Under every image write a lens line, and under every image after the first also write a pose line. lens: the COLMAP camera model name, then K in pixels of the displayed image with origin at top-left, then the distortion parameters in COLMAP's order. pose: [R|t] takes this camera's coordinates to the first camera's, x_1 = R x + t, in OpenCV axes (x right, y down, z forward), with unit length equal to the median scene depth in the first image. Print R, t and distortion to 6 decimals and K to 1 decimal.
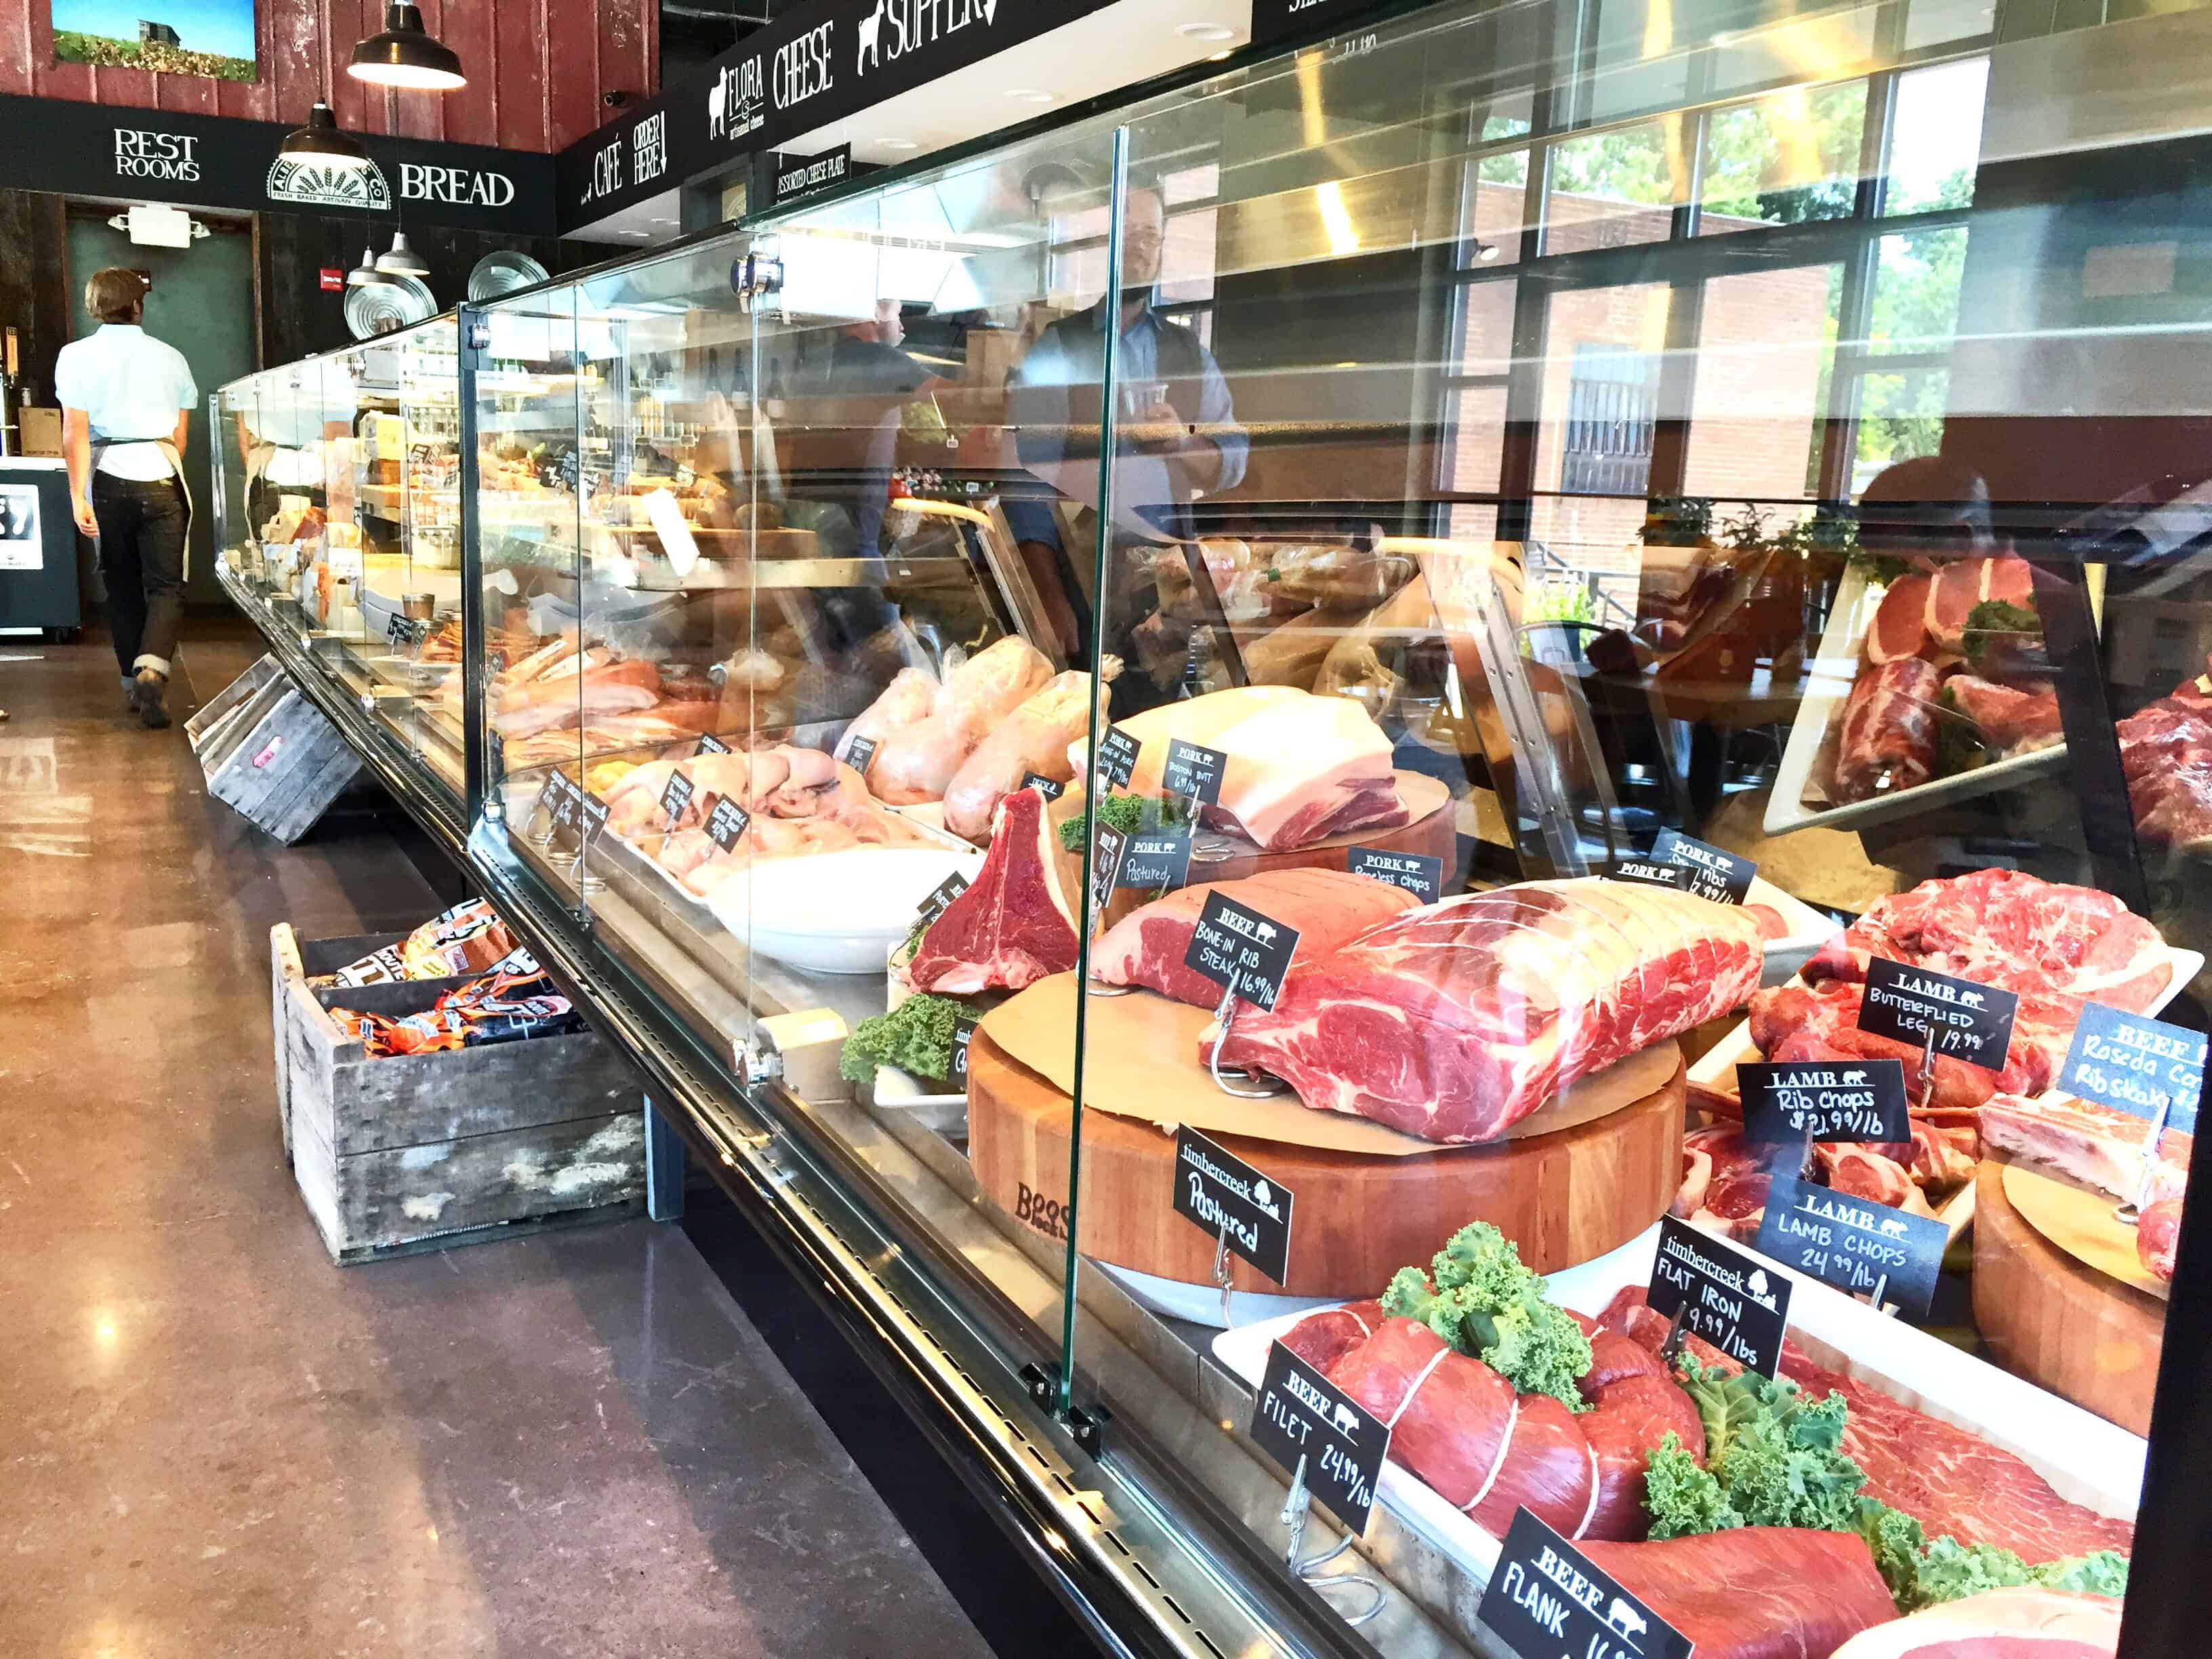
lens RADIAL K [[1893.4, 0, 1104.4], [0, 1893.4, 844.5], [0, 0, 1]] dist [0.065385, -0.090884]
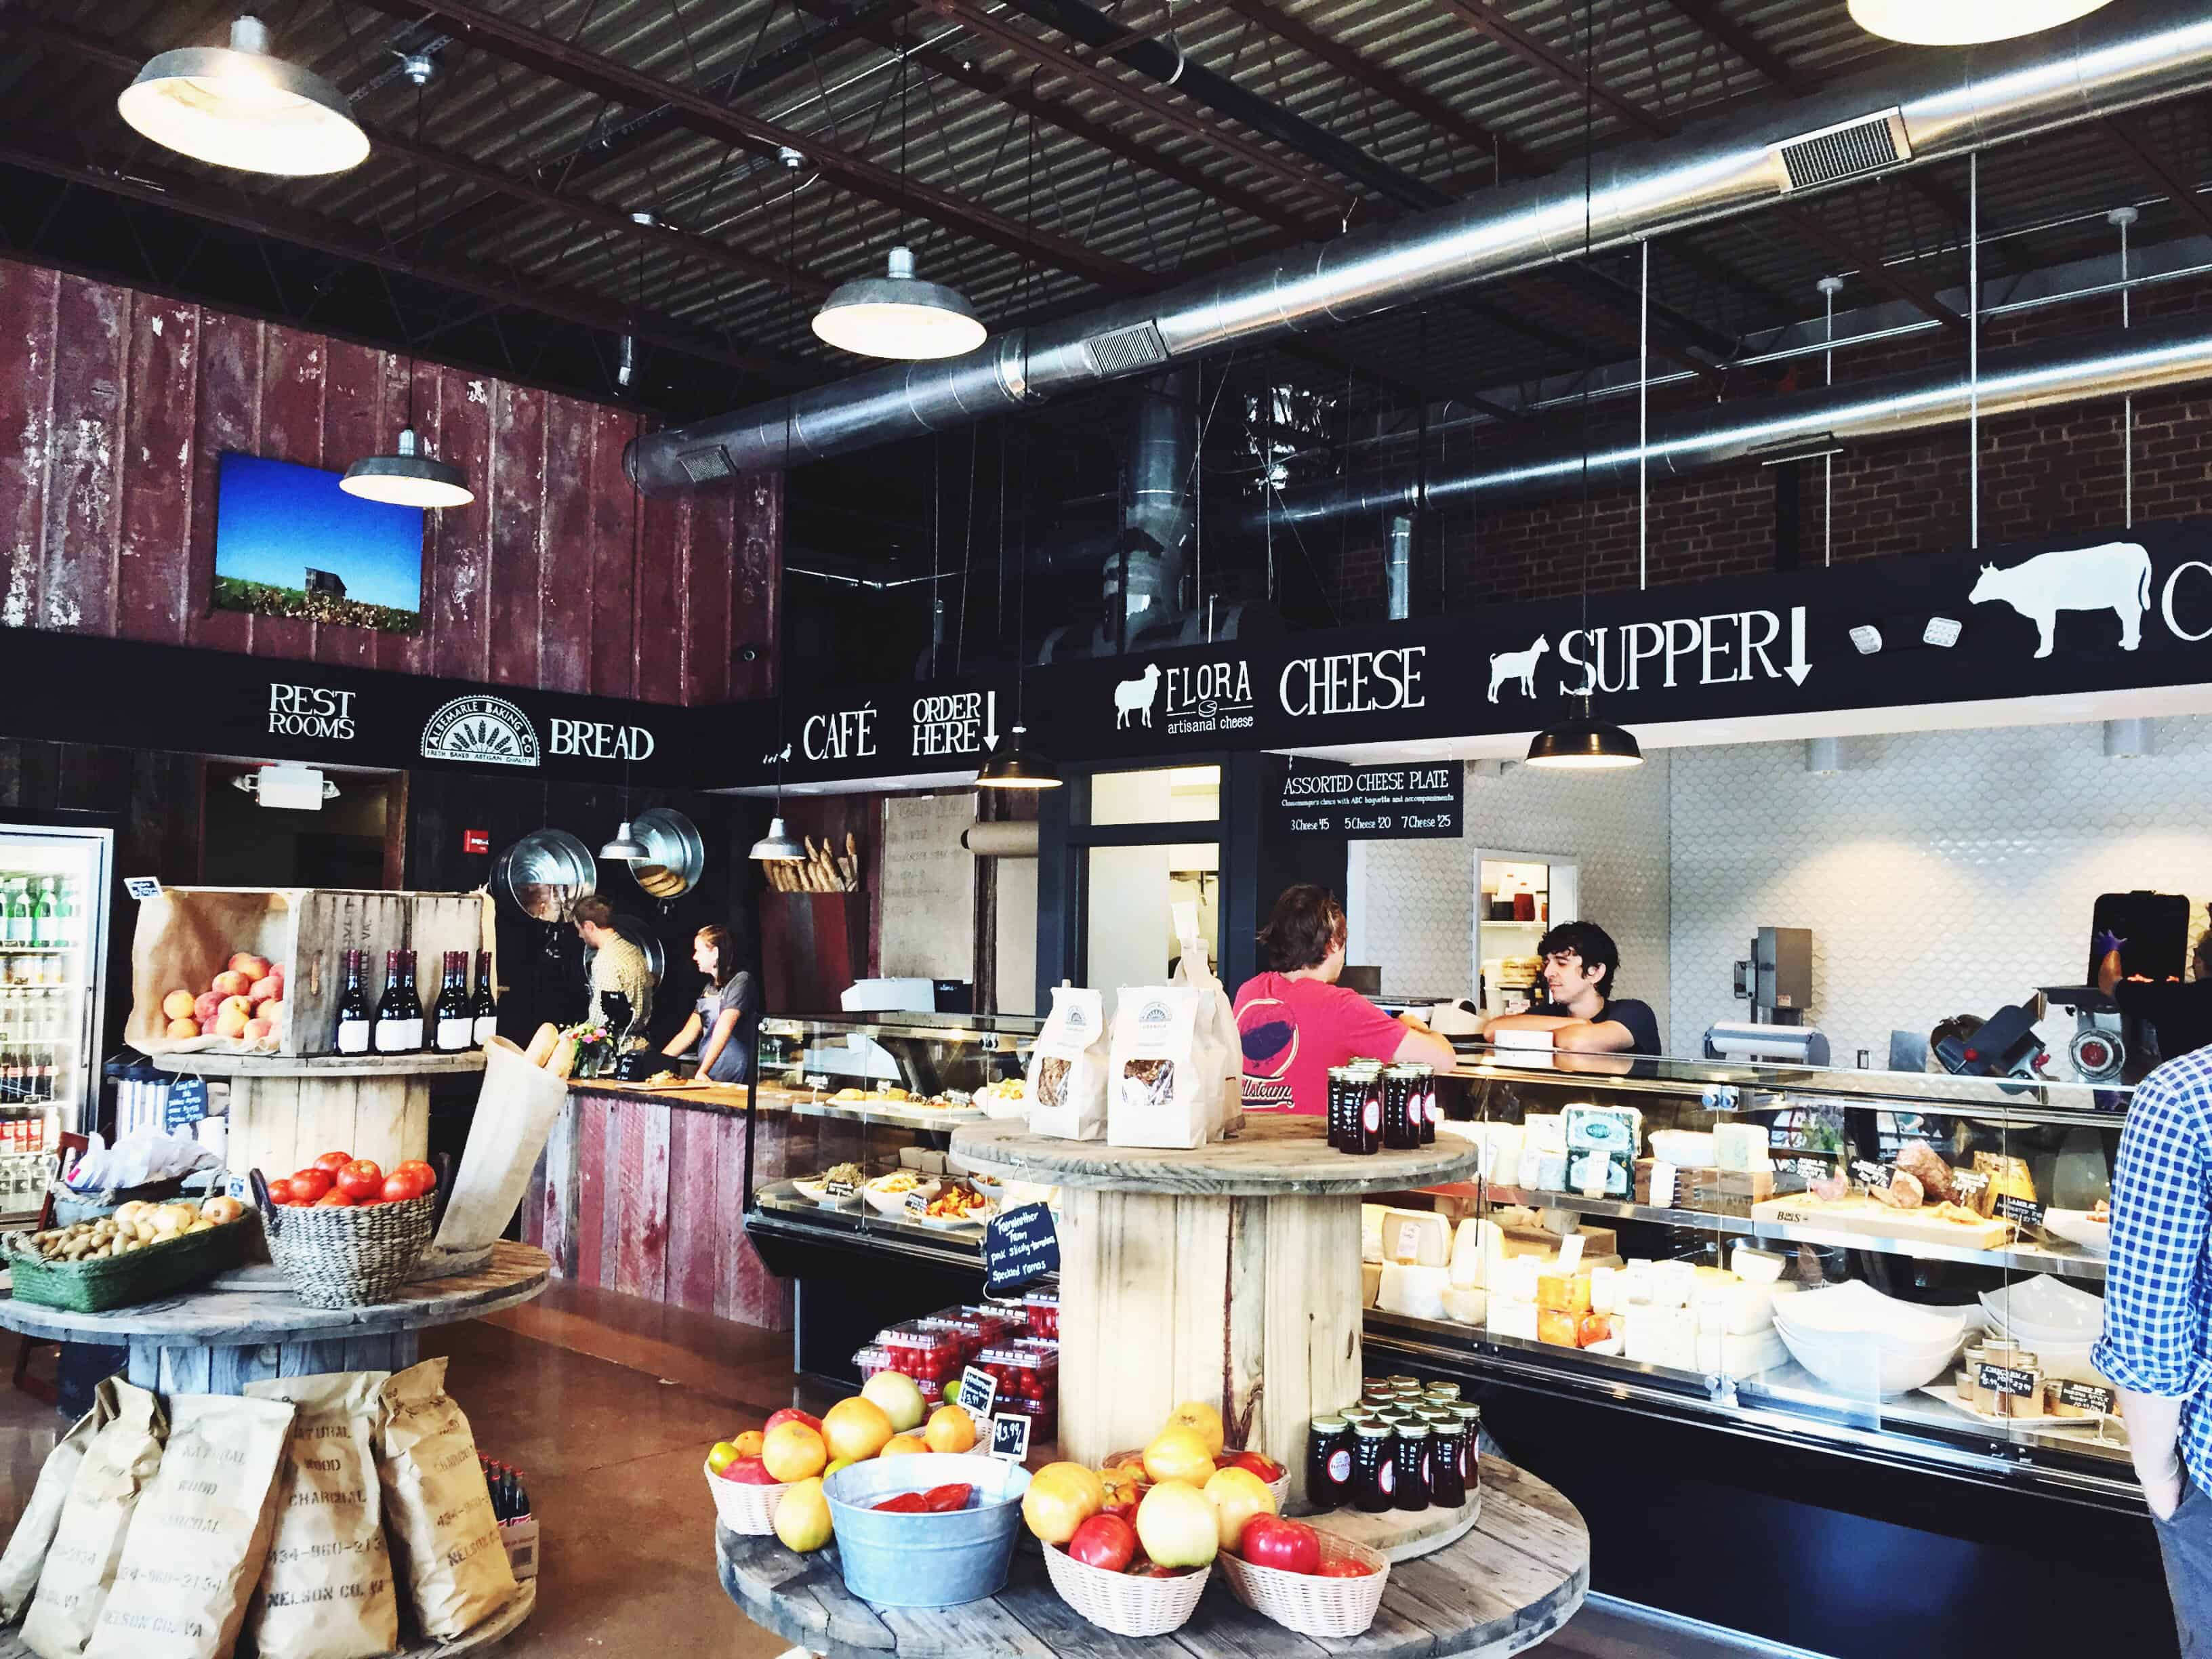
lens RADIAL K [[1893.4, 0, 1103.0], [0, 1893.4, 825.8], [0, 0, 1]] dist [0.065385, -0.090884]
pose [[0.945971, -0.003700, 0.324231, -0.435951], [0.081078, 0.970870, -0.225472, -0.081550], [-0.313952, 0.239578, 0.918715, 0.091948]]
